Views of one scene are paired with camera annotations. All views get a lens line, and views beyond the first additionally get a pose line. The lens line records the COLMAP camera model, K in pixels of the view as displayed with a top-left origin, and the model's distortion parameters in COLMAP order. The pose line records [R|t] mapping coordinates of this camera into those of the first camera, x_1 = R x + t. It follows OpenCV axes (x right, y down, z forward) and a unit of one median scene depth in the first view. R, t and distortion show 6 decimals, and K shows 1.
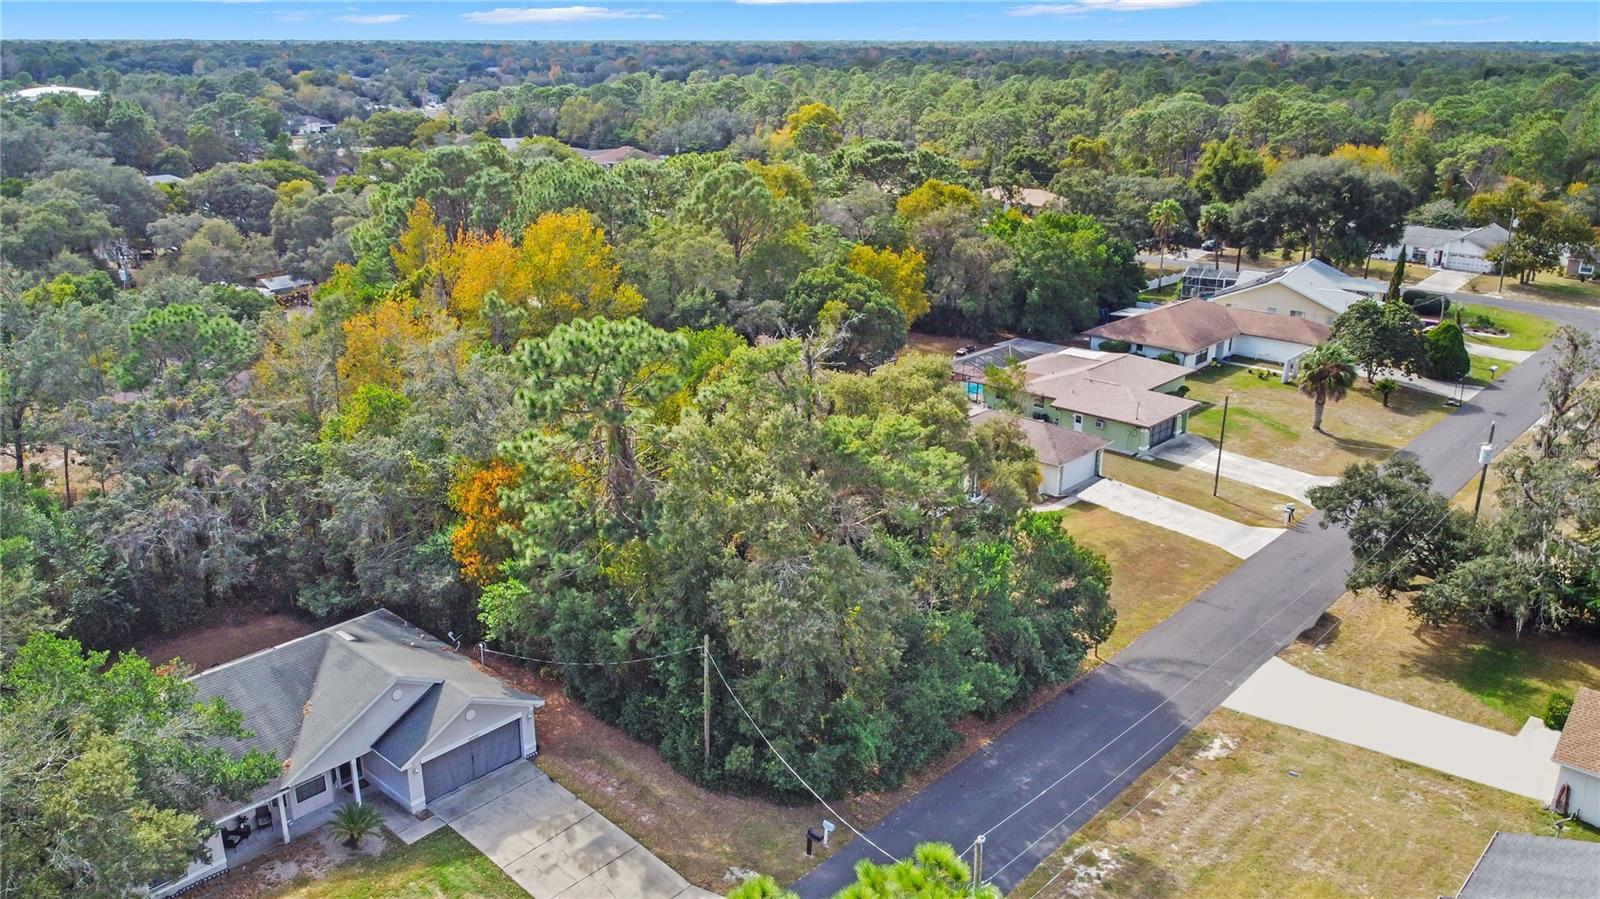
lens RADIAL K [[1205.3, 0, 794.7], [0, 1205.3, 458.3], [0, 0, 1]] dist [-0.012001, 0.010437]
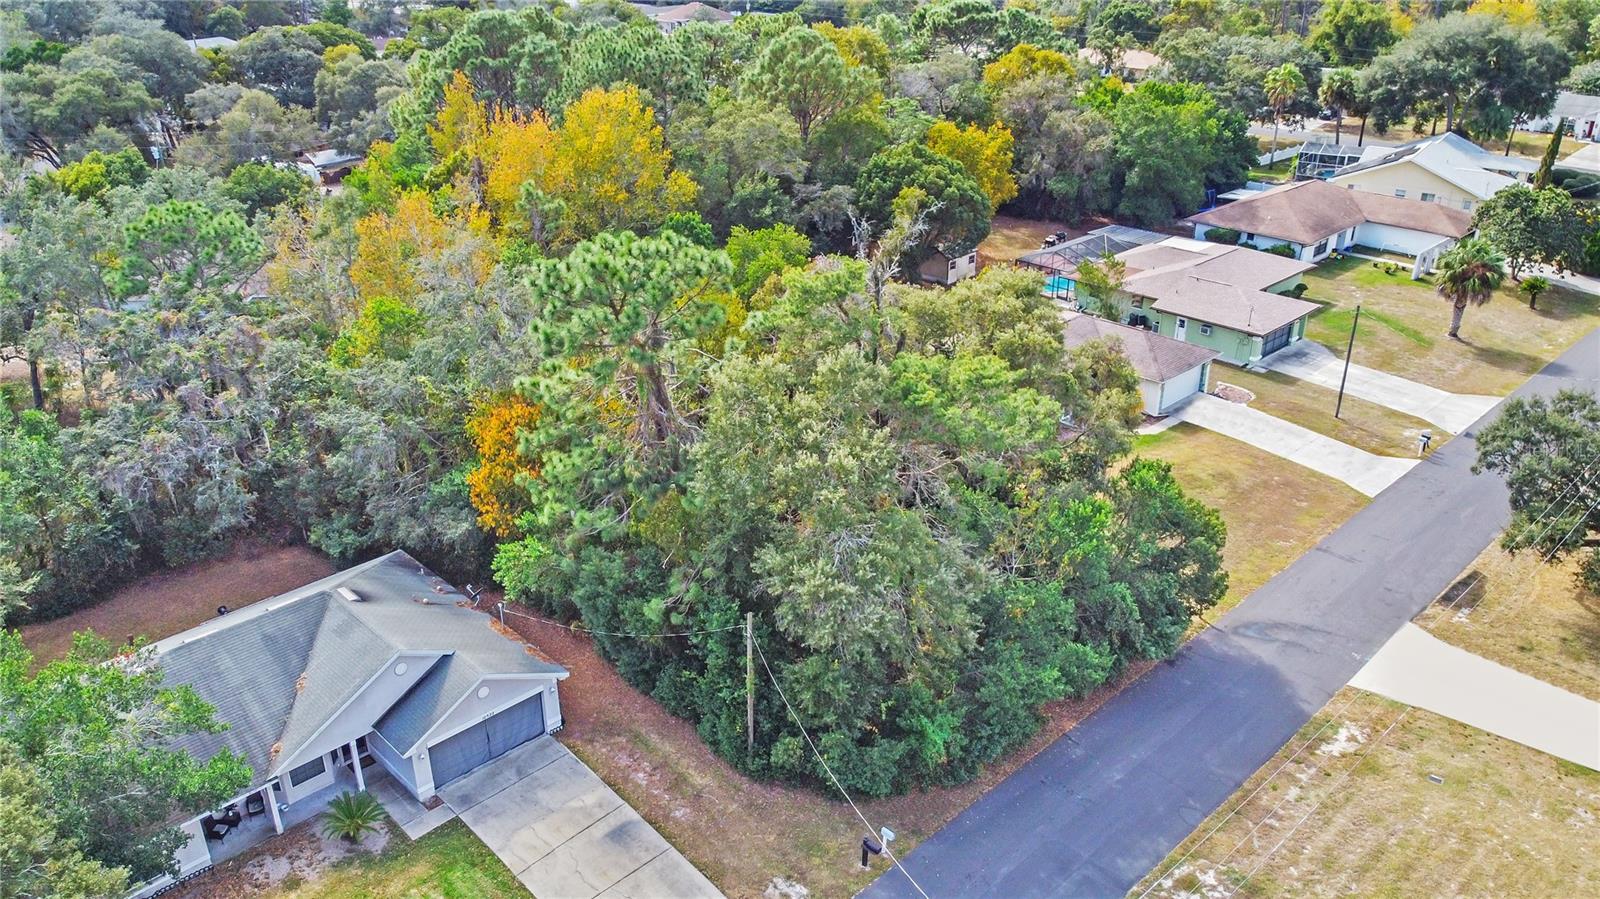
lens RADIAL K [[1205.3, 0, 794.7], [0, 1205.3, 458.3], [0, 0, 1]] dist [-0.012001, 0.010437]
pose [[0.997989, 0.017155, -0.061017, 0.007094], [-0.010222, 0.993637, 0.112166, -0.045125], [0.062553, -0.111316, 0.991814, 0.123069]]
